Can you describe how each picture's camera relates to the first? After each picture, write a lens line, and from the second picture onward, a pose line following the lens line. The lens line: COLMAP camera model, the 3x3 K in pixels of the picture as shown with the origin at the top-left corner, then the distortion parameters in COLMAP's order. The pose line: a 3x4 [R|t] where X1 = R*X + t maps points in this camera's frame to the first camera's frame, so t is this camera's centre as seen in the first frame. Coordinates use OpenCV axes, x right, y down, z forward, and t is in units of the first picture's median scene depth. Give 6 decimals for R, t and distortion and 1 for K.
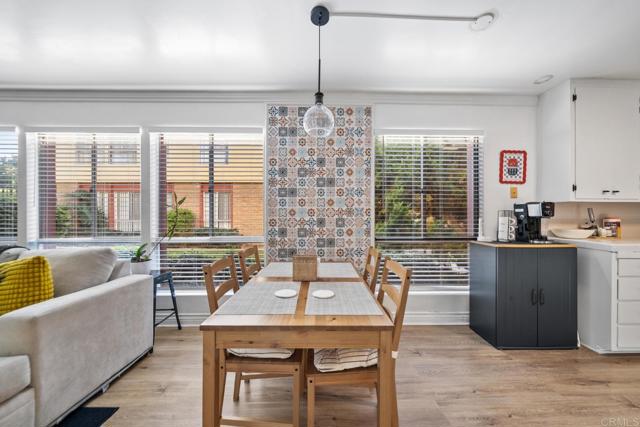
lens RADIAL K [[222.0, 0, 323.5], [0, 222.0, 213.3], [0, 0, 1]] dist [-0.000238, 0.000000]
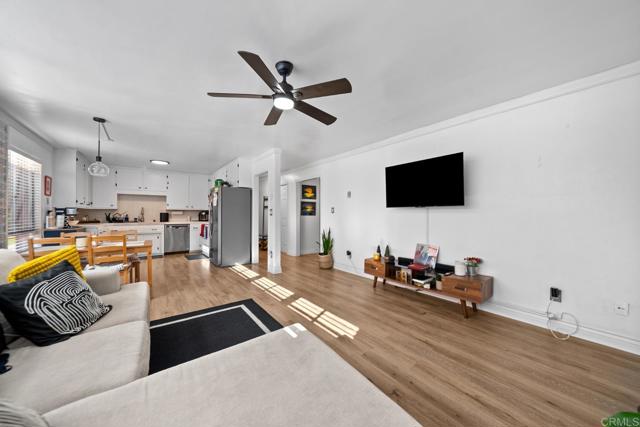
lens RADIAL K [[222.0, 0, 323.5], [0, 222.0, 213.3], [0, 0, 1]] dist [-0.000238, 0.000000]
pose [[-0.603158, 0.000886, 0.797621, -1.820457], [-0.000651, 0.999999, -0.001603, 0.003114], [-0.797621, -0.001486, -0.603157, 0.358381]]
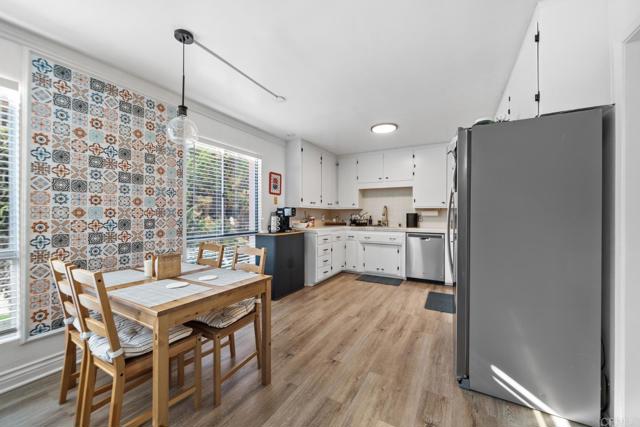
lens RADIAL K [[242.1, 0, 320.0], [0, 242.1, 213.5], [0, 0, 1]] dist [0.001501, 0.000145]
pose [[0.518457, 0.002564, 0.855100, -0.422143], [-0.001482, 0.999997, -0.002100, -0.000080], [-0.855102, -0.000179, 0.518459, -0.128185]]
